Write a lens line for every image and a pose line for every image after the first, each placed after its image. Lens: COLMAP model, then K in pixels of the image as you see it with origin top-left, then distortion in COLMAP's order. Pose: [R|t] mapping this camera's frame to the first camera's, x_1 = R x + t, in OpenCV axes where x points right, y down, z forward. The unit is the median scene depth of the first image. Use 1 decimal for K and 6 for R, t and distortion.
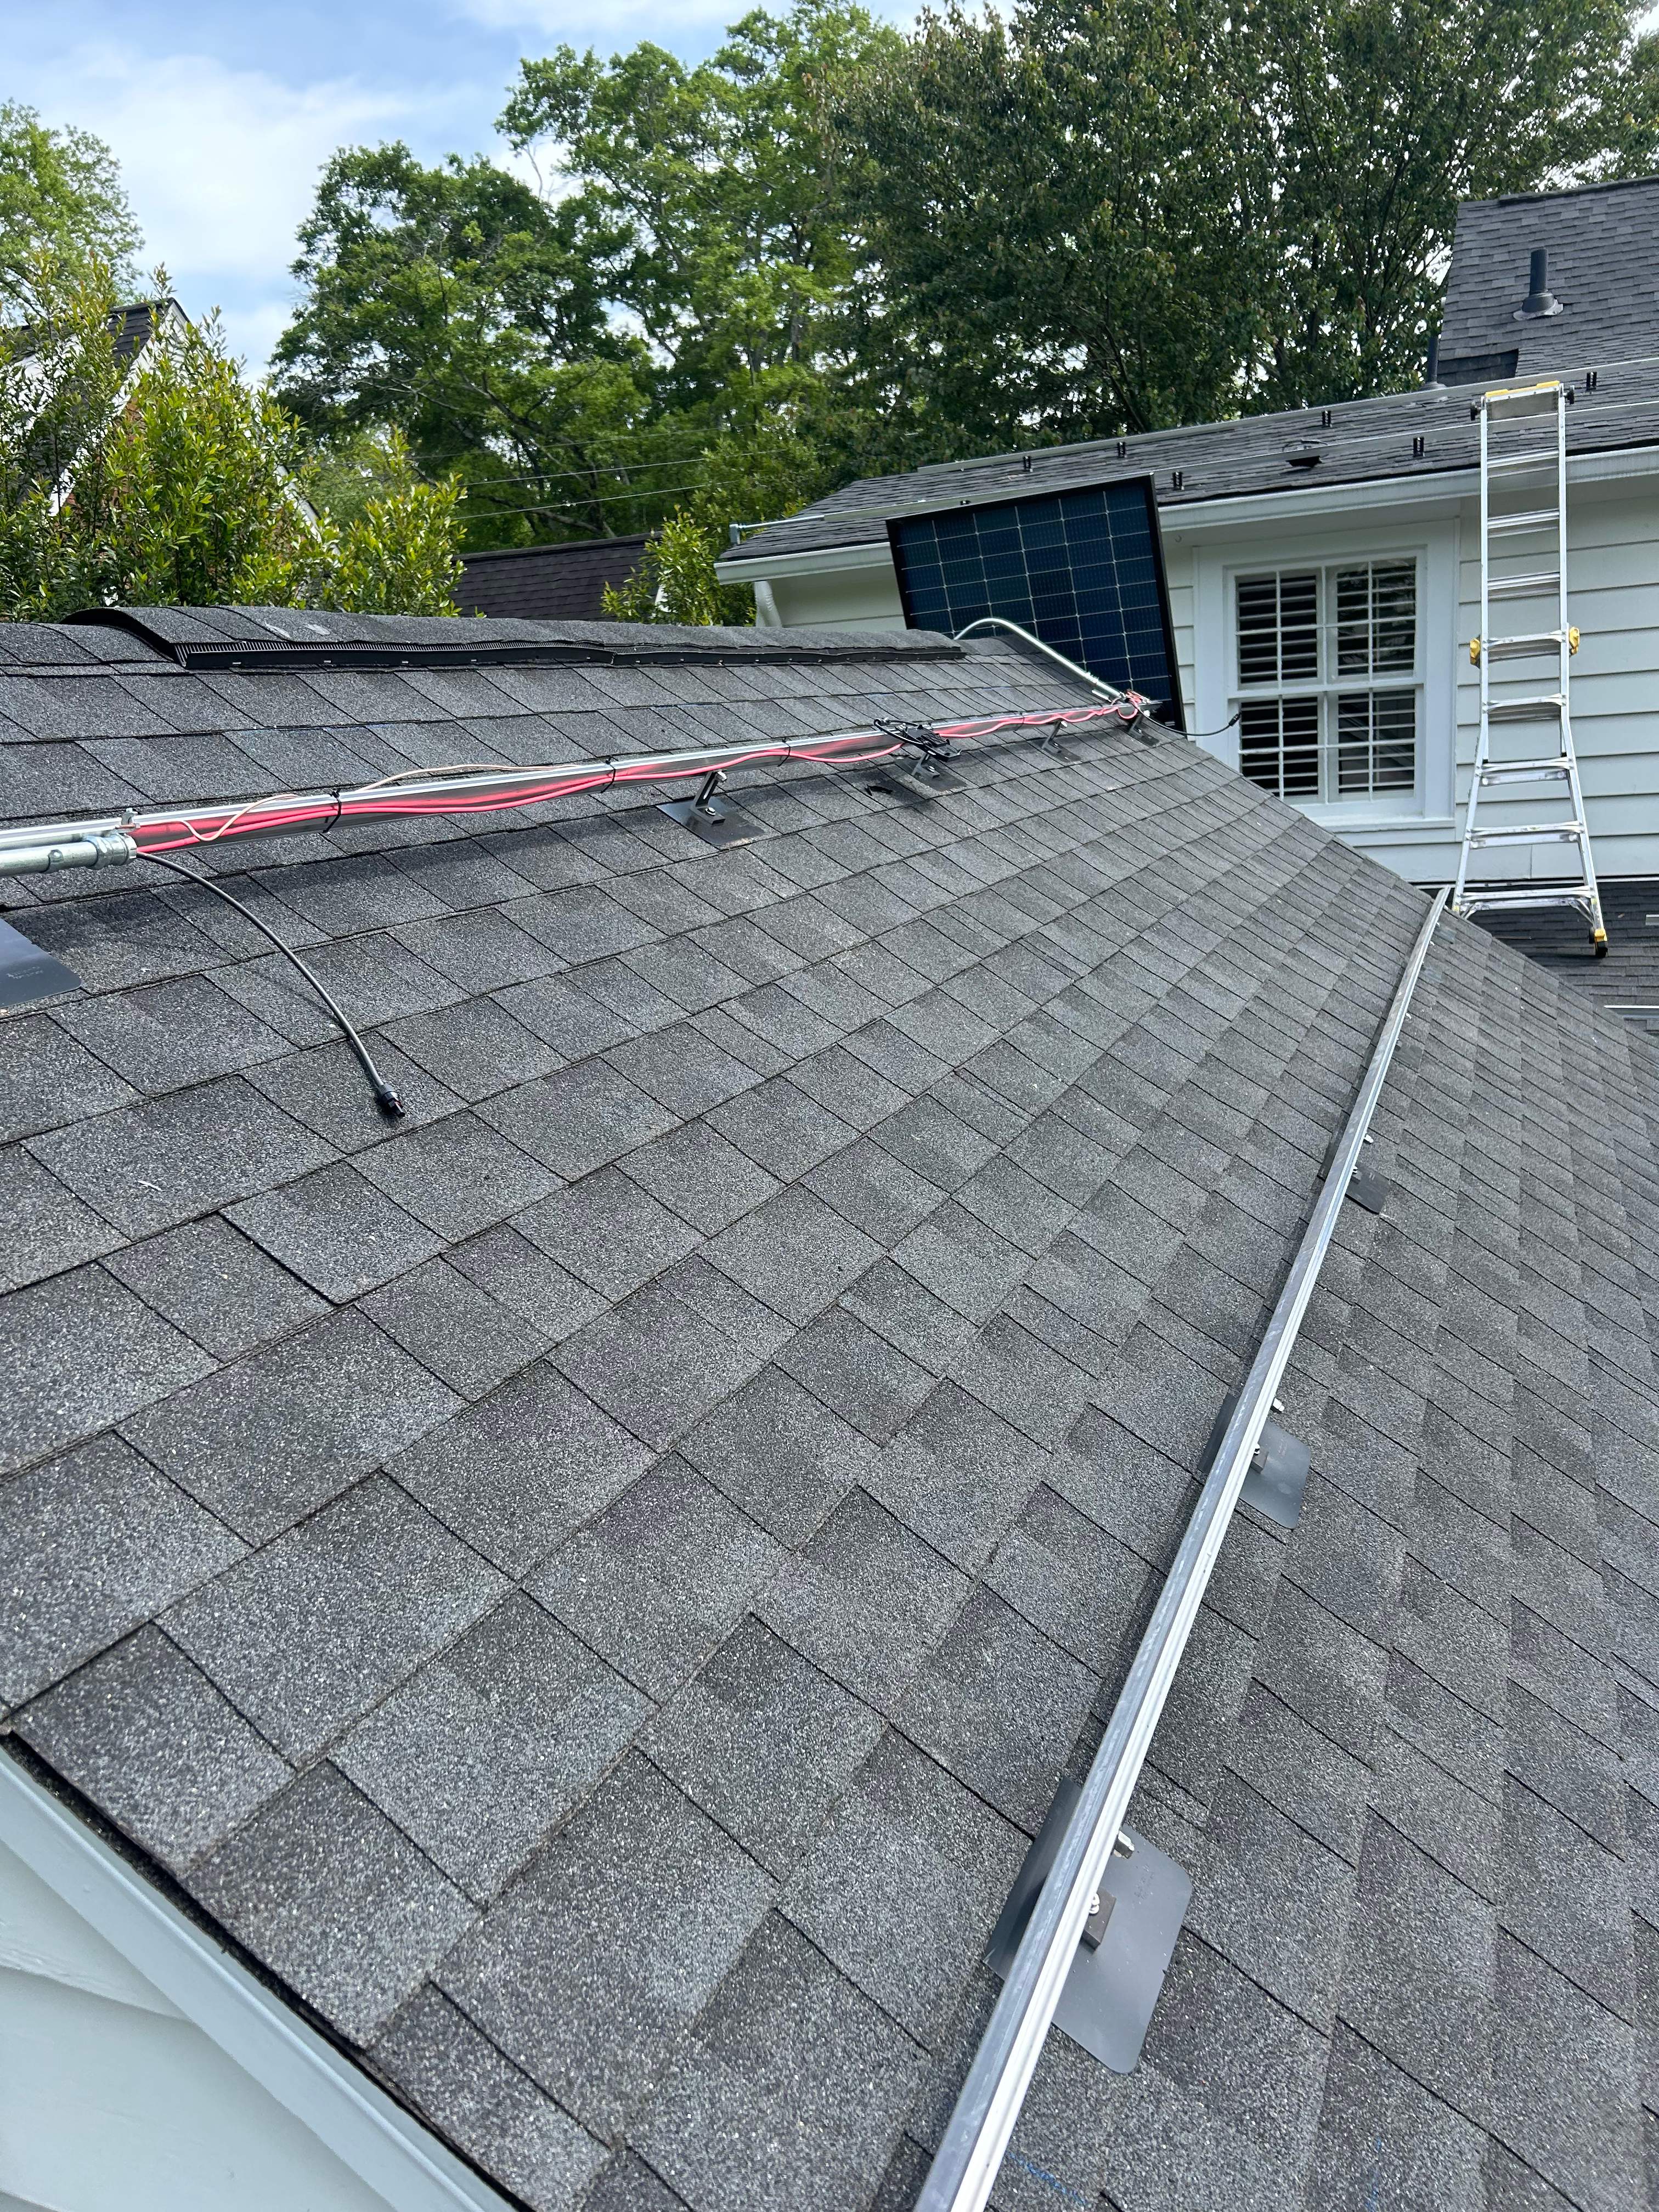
lens RADIAL K [[1677.1, 0, 831.1], [0, 1677.1, 1104.9], [0, 0, 1]] dist [0.045198, -0.054905]
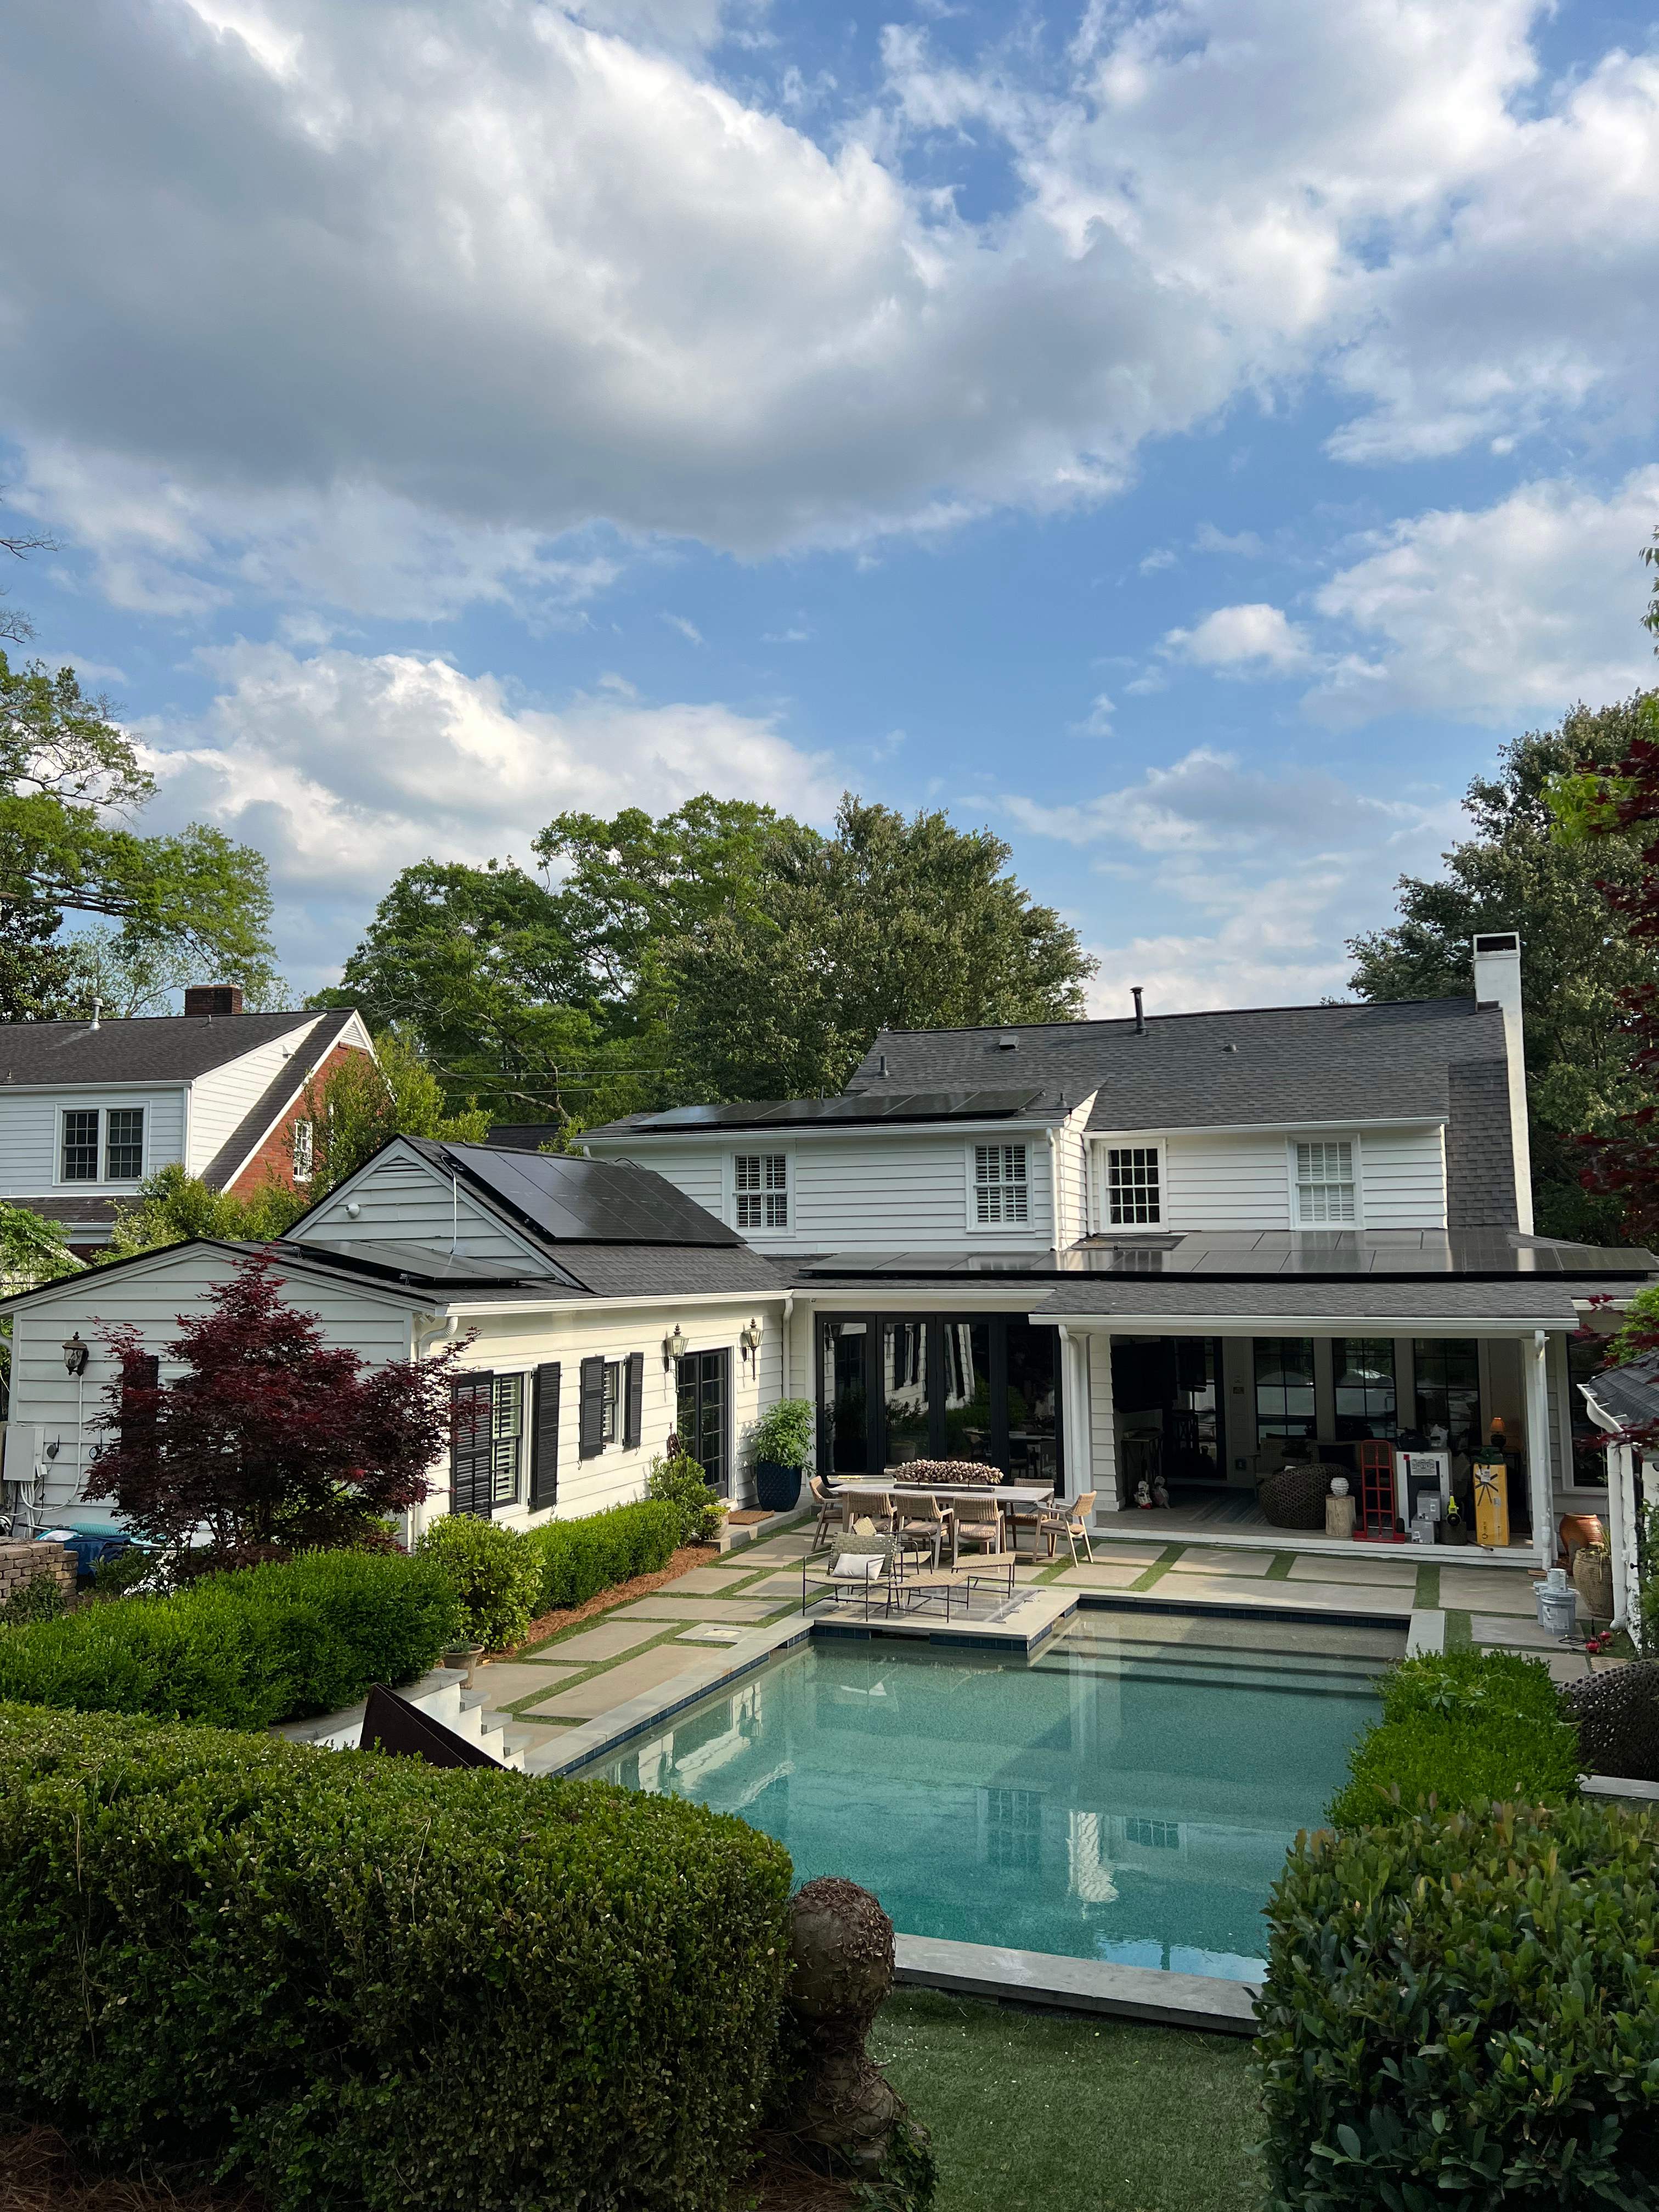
lens RADIAL K [[1658.3, 0, 829.2], [0, 1658.3, 1103.4], [0, 0, 1]] dist [0.014408, -0.033912]
pose [[0.997043, 0.074037, 0.020592, 0.313766], [-0.062720, 0.938829, -0.338623, 0.563935], [-0.044403, 0.336330, 0.940697, -1.738628]]
